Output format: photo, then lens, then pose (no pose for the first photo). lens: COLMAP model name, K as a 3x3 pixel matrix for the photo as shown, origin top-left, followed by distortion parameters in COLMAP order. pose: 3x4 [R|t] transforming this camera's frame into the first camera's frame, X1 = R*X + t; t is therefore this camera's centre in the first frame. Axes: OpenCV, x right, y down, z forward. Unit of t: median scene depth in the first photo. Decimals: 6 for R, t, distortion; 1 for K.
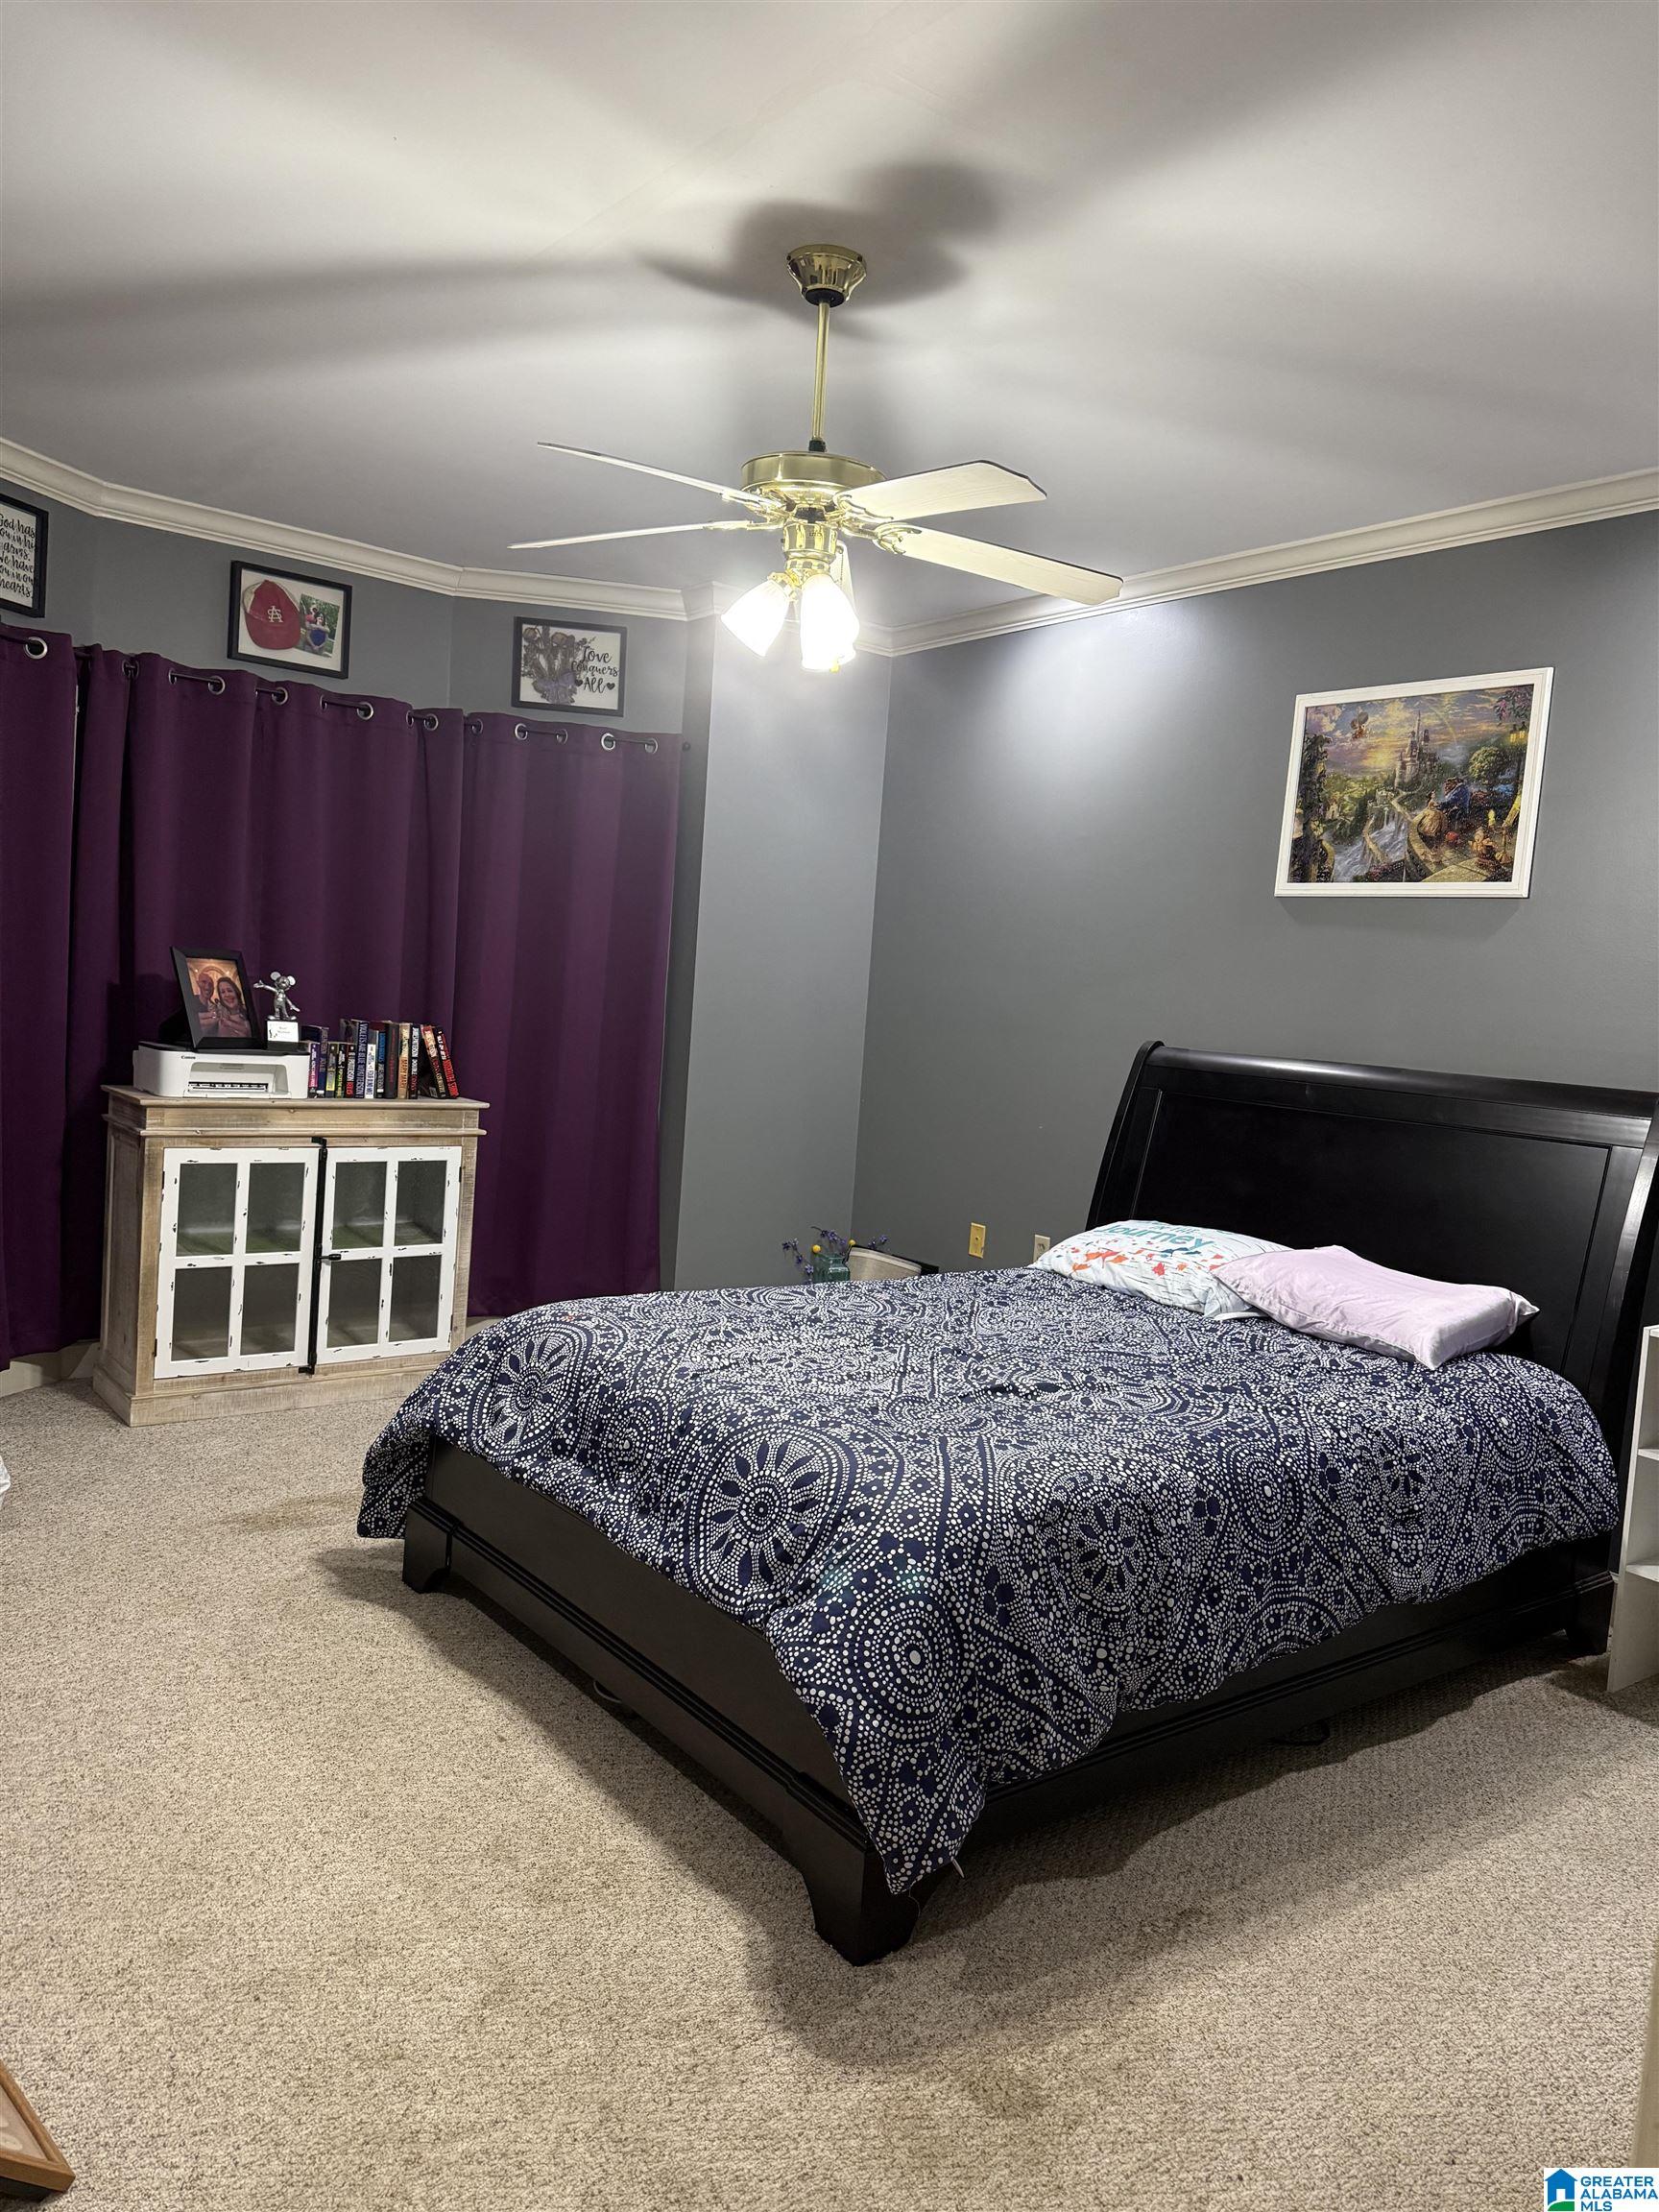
lens RADIAL K [[1564.8, 0, 829.5], [0, 1564.8, 1105.1], [0, 0, 1]] dist [0.025416, -0.032177]
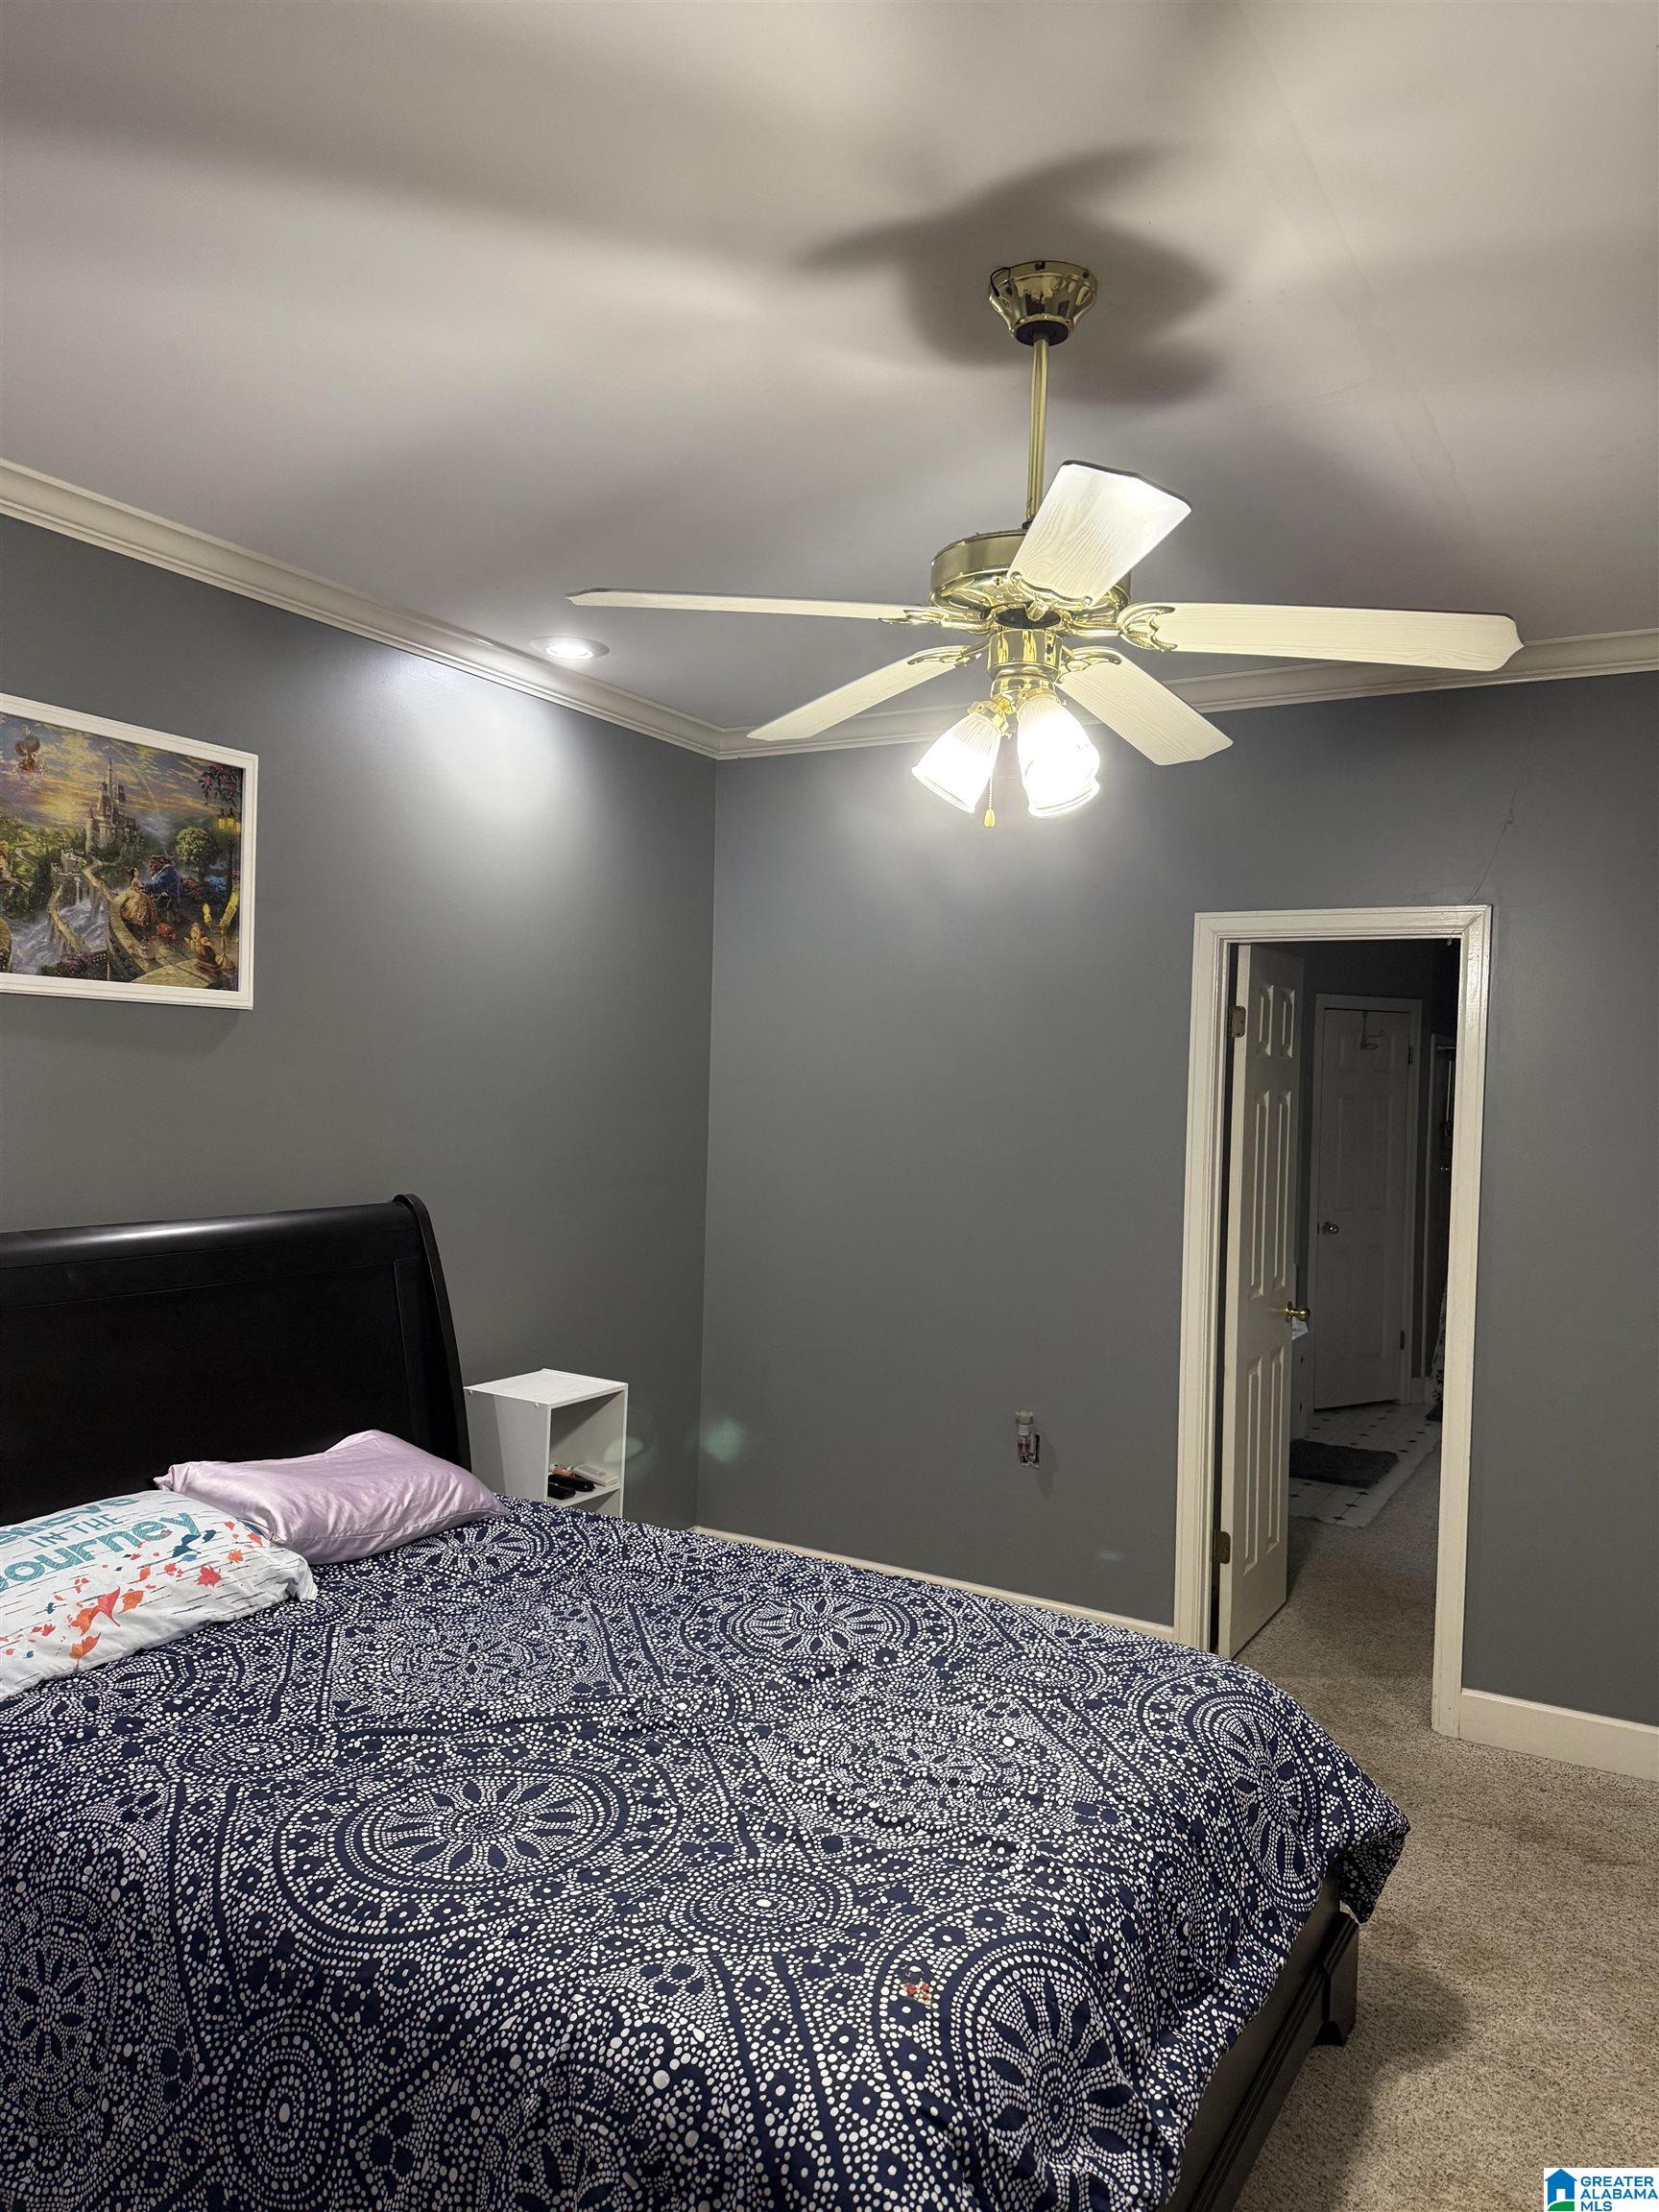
lens RADIAL K [[1564.8, 0, 831.0], [0, 1564.8, 1103.4], [0, 0, 1]] dist [0.025416, -0.032177]
pose [[-0.375807, -0.102676, 0.920992, -0.485359], [0.013458, 0.993133, 0.116211, -0.170278], [-0.926600, 0.056068, -0.371845, 0.982251]]
